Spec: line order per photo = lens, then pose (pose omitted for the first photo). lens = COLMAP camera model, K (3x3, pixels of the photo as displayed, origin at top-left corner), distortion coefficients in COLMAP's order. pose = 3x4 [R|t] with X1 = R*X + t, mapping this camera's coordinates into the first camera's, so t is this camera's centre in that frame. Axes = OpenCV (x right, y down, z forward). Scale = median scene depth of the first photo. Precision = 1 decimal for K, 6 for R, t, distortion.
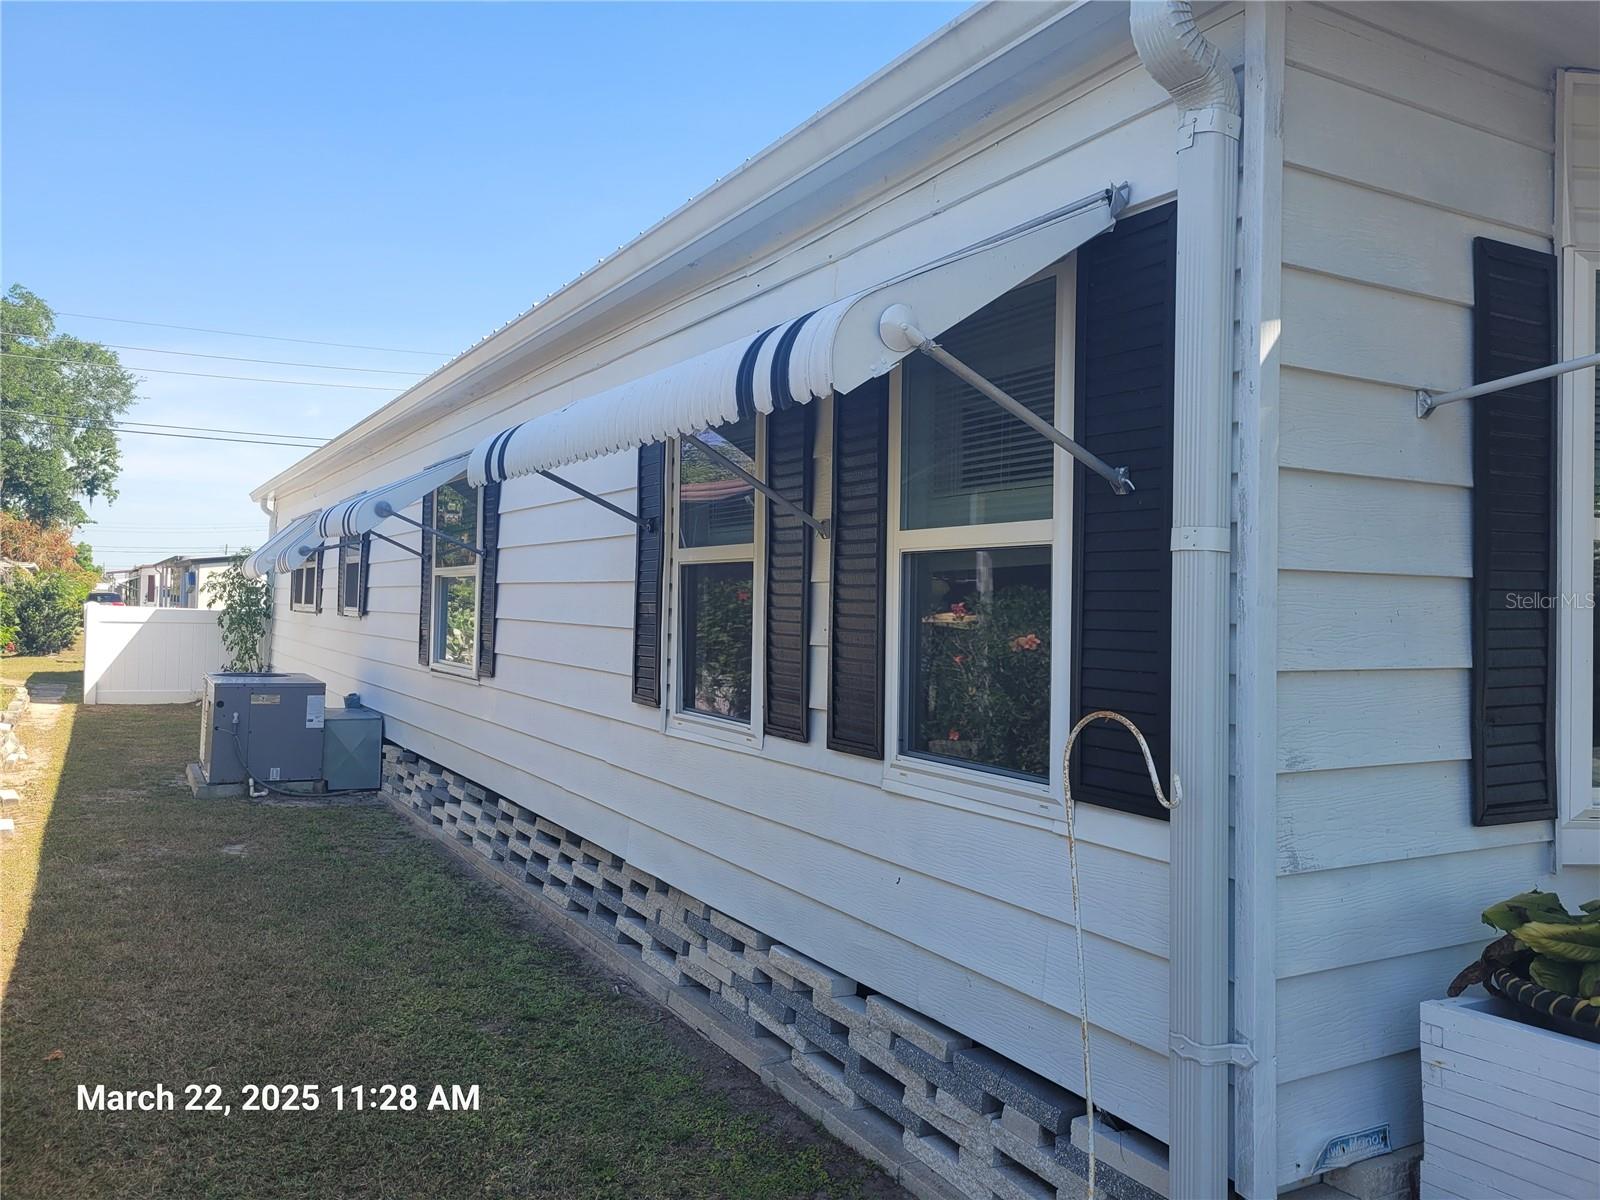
lens RADIAL K [[1218.3, 0, 800.0], [0, 1218.3, 600.0], [0, 0, 1]] dist [0.066551, -0.048088]
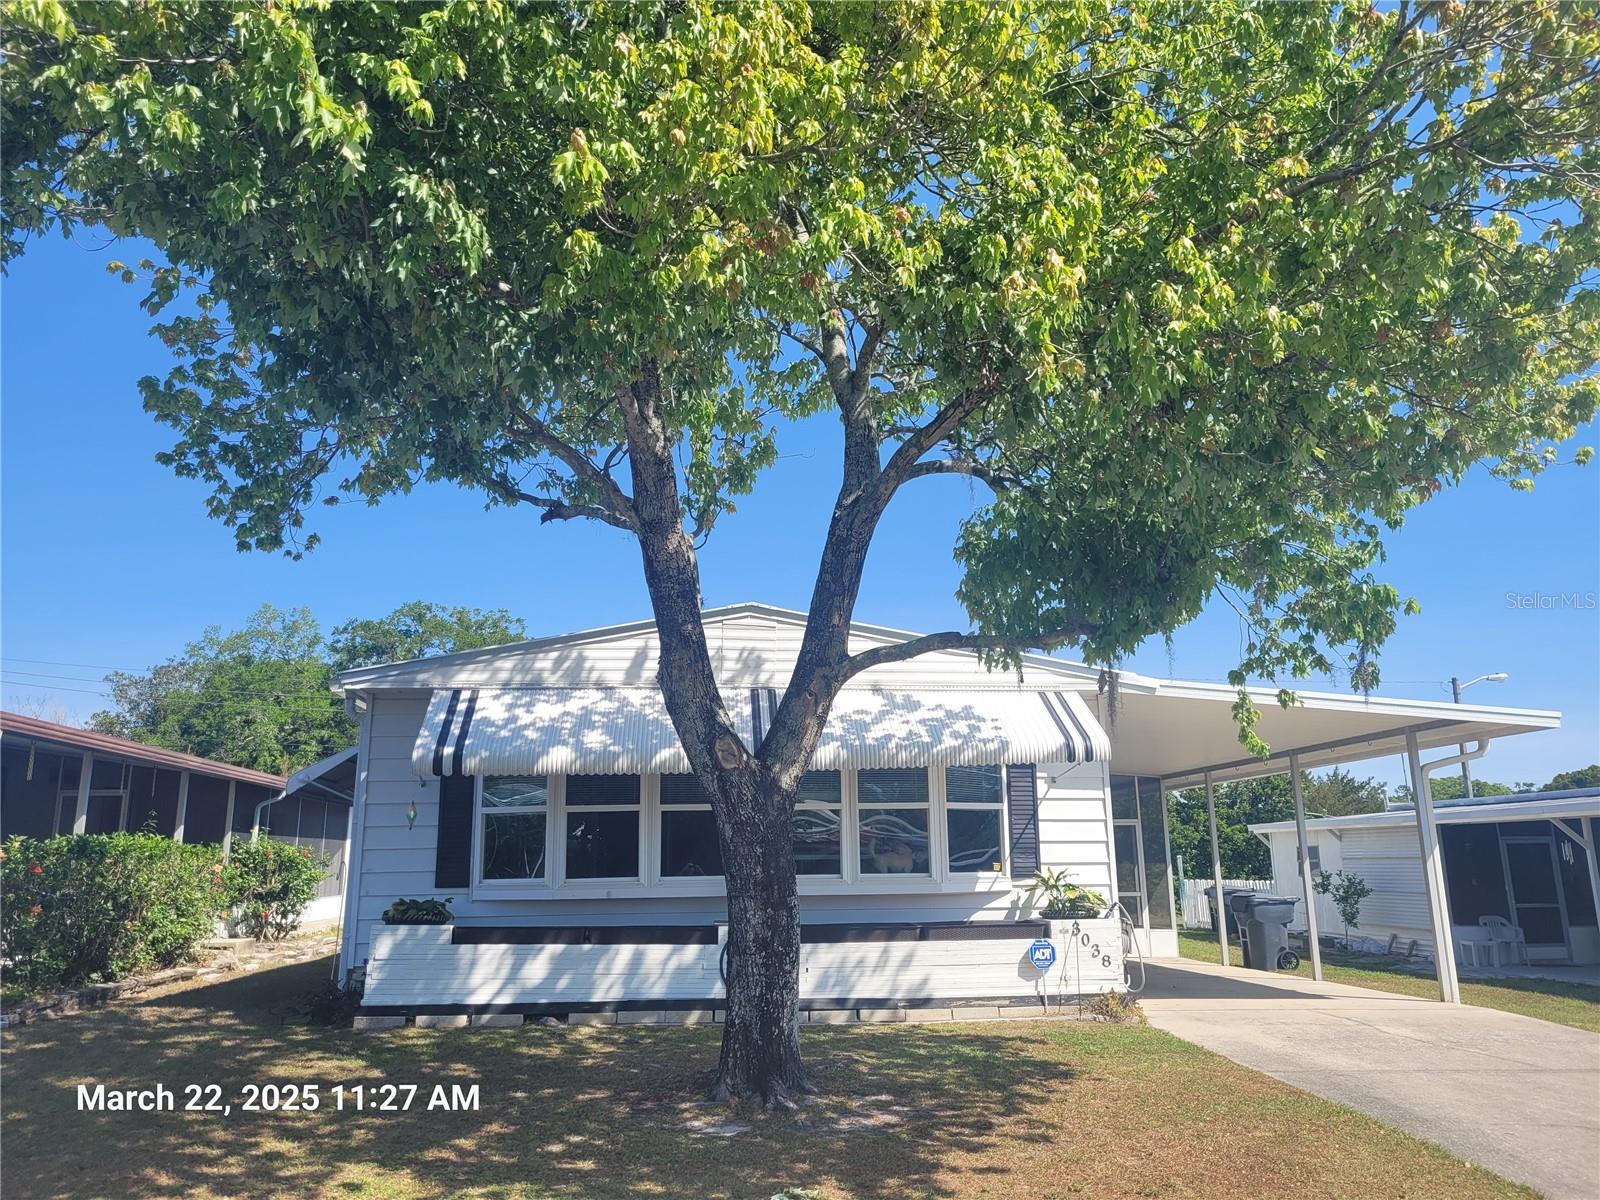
lens RADIAL K [[1191.2, 0, 800.2], [0, 1191.2, 596.2], [0, 0, 1]] dist [0.055446, -0.034225]
pose [[0.909933, -0.122819, -0.396152, 0.822539], [0.033994, 0.974021, -0.223893, 0.043397], [0.413359, 0.190261, 0.890469, -0.542900]]
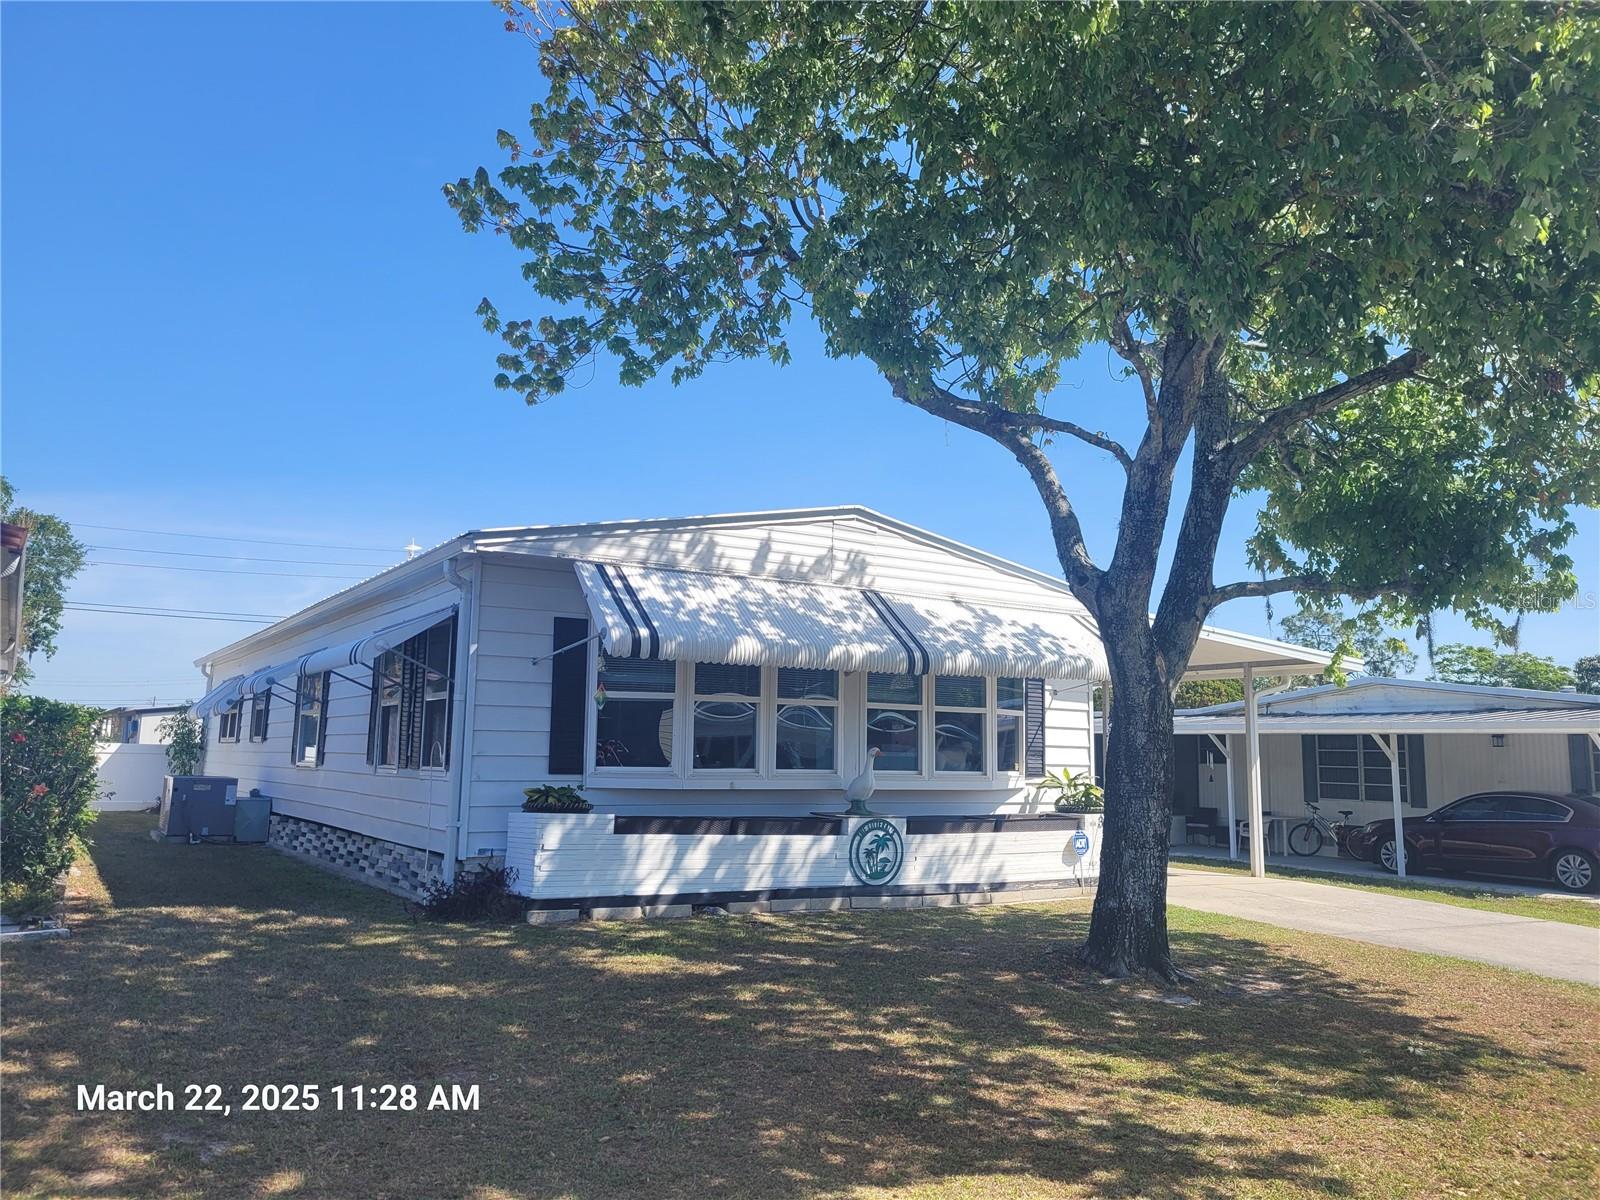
lens RADIAL K [[1218.3, 0, 800.0], [0, 1218.3, 600.0], [0, 0, 1]] dist [0.066551, -0.048088]
pose [[0.998907, 0.001504, 0.046709, 0.280230], [0.004179, 0.992603, -0.121332, 0.027923], [-0.046546, 0.121394, 0.991512, -0.684730]]
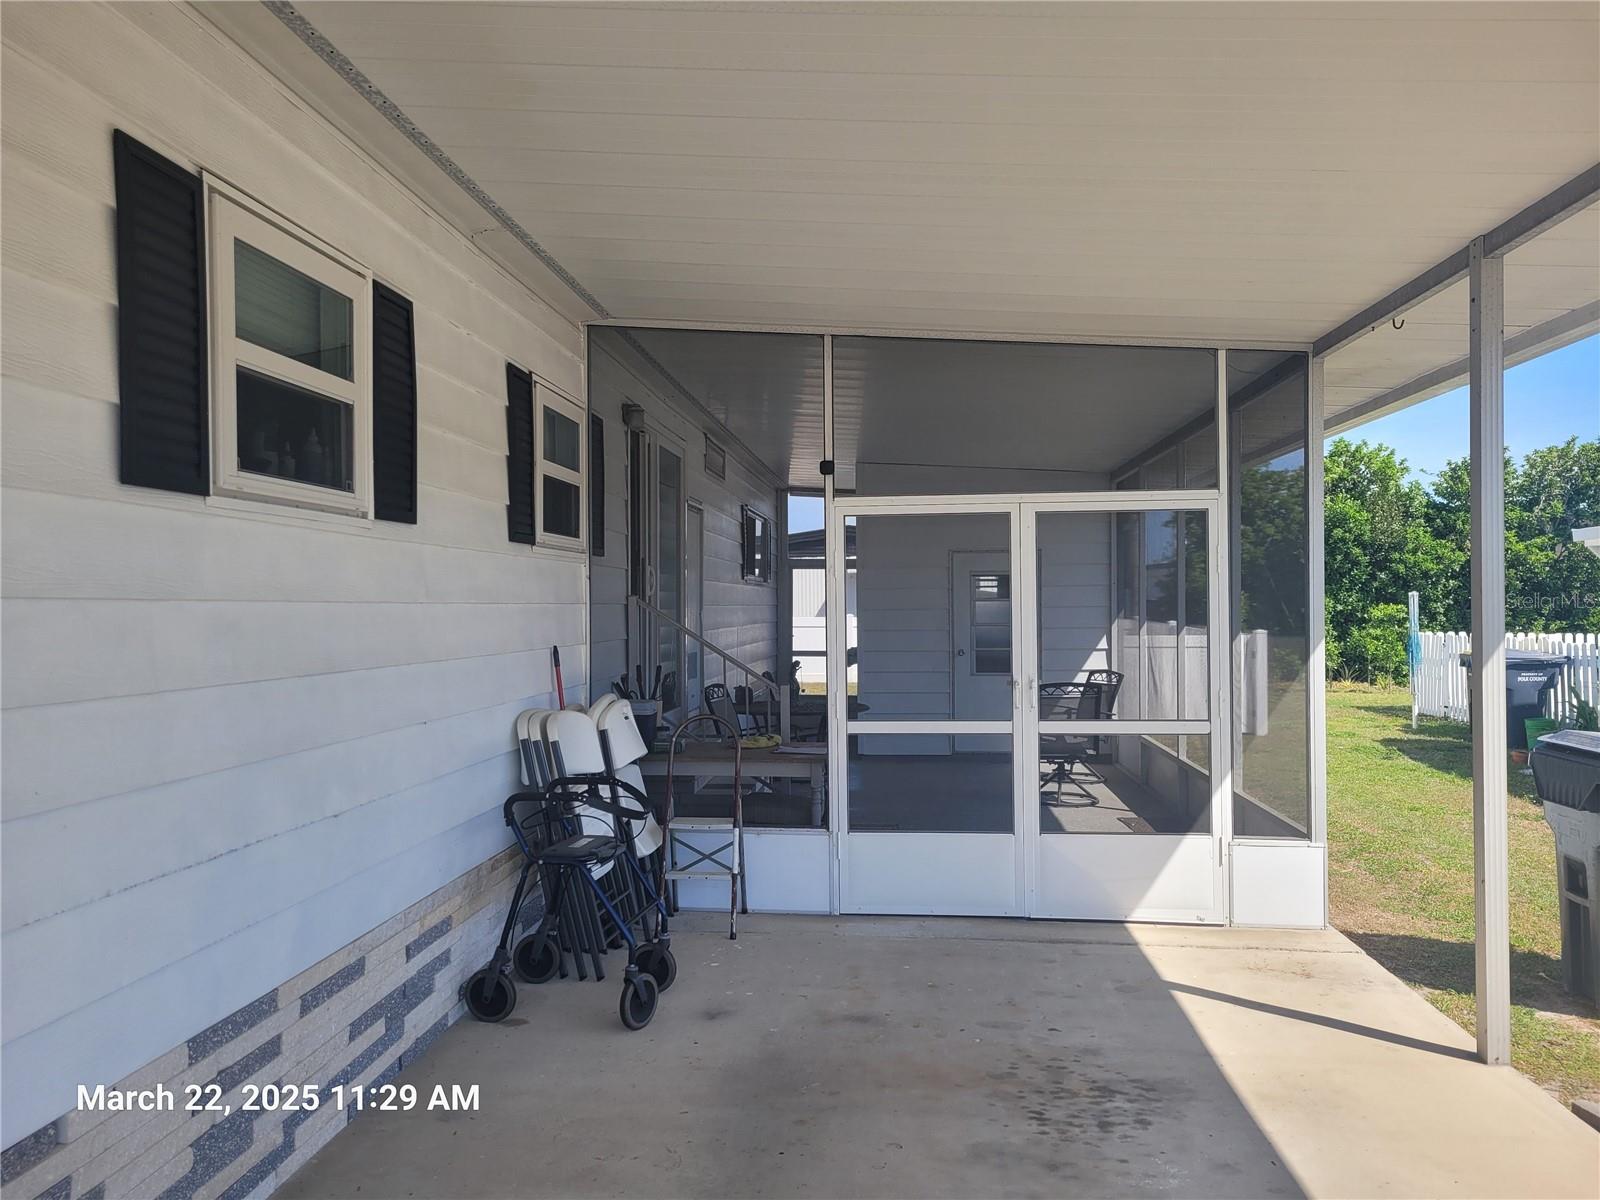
lens RADIAL K [[1218.3, 0, 800.0], [0, 1218.3, 600.0], [0, 0, 1]] dist [0.066551, -0.048088]
pose [[0.817425, -0.027412, -0.575382, 0.705308], [0.029764, 0.999543, -0.005334, 0.032189], [0.575265, -0.012765, 0.817868, 0.712880]]
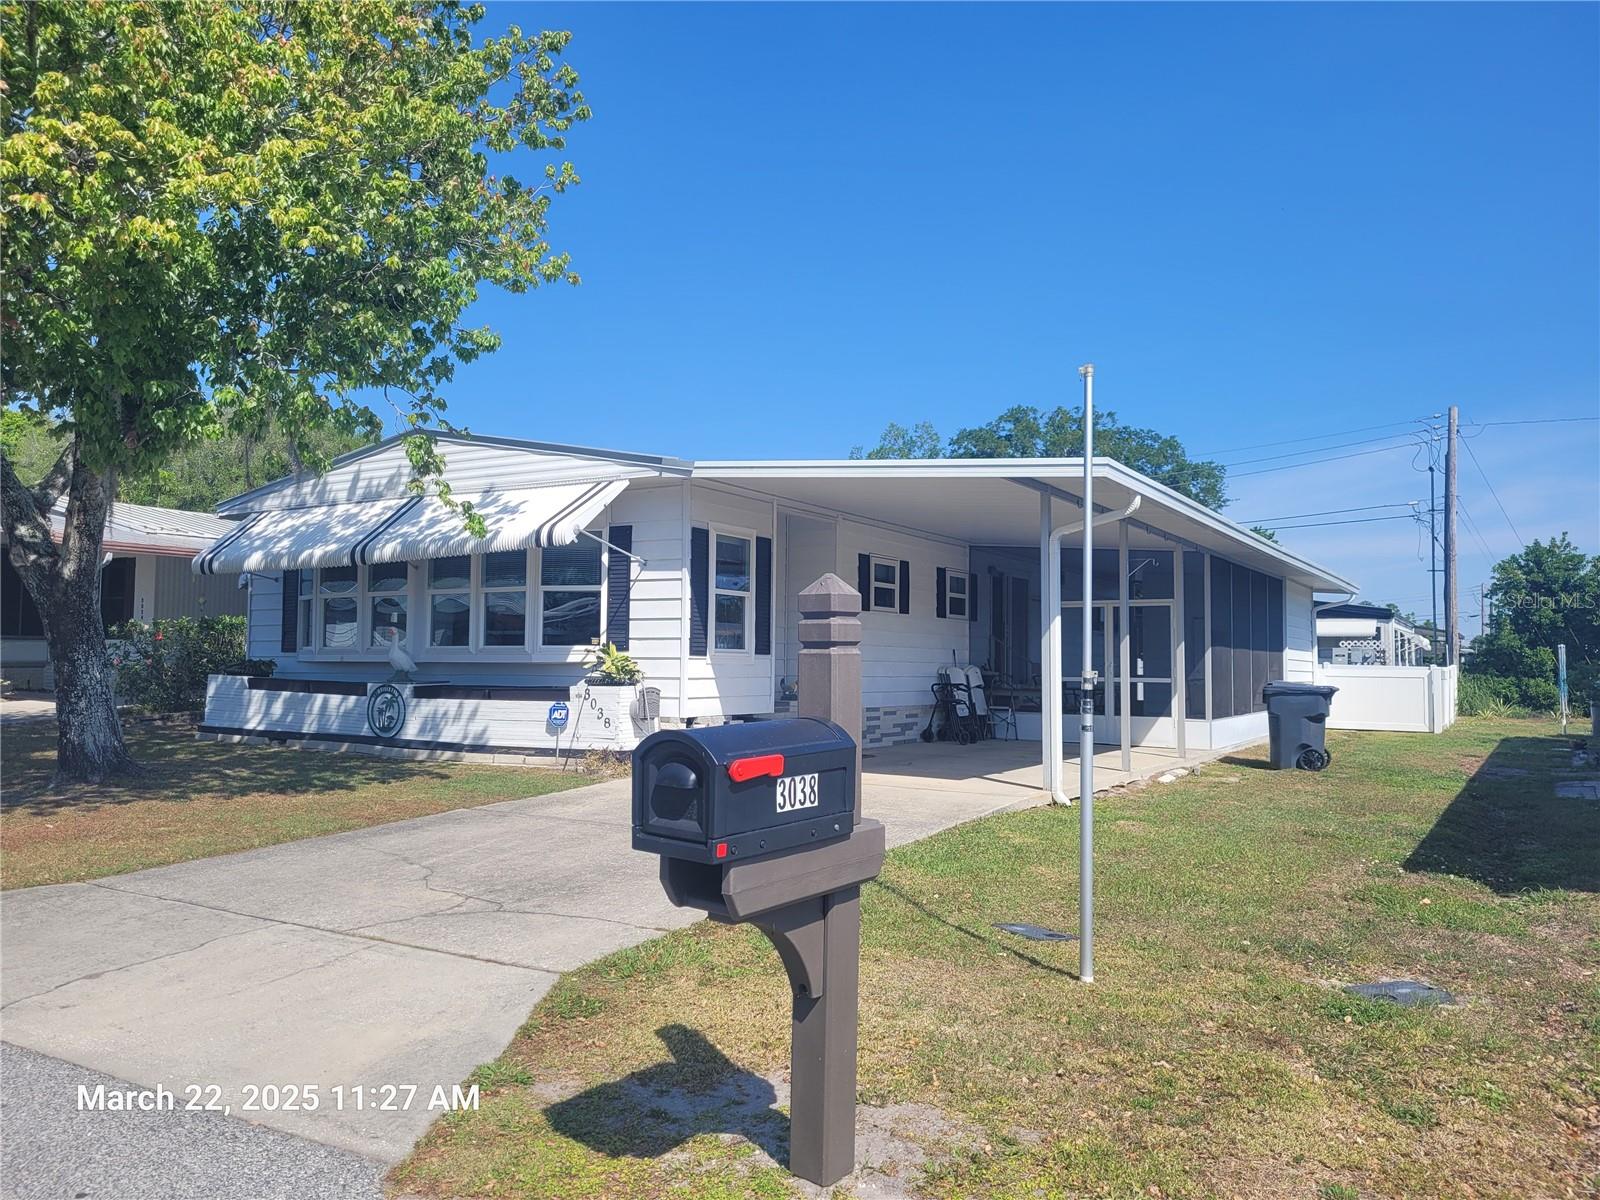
lens RADIAL K [[1194.4, 0, 798.4], [0, 1194.4, 582.5], [0, 0, 1]] dist [0.047863, -0.032185]
pose [[0.492720, -0.075140, -0.866938, 1.639837], [0.010318, 0.996699, -0.080523, 0.084152], [0.870127, 0.030730, 0.491869, 0.084655]]
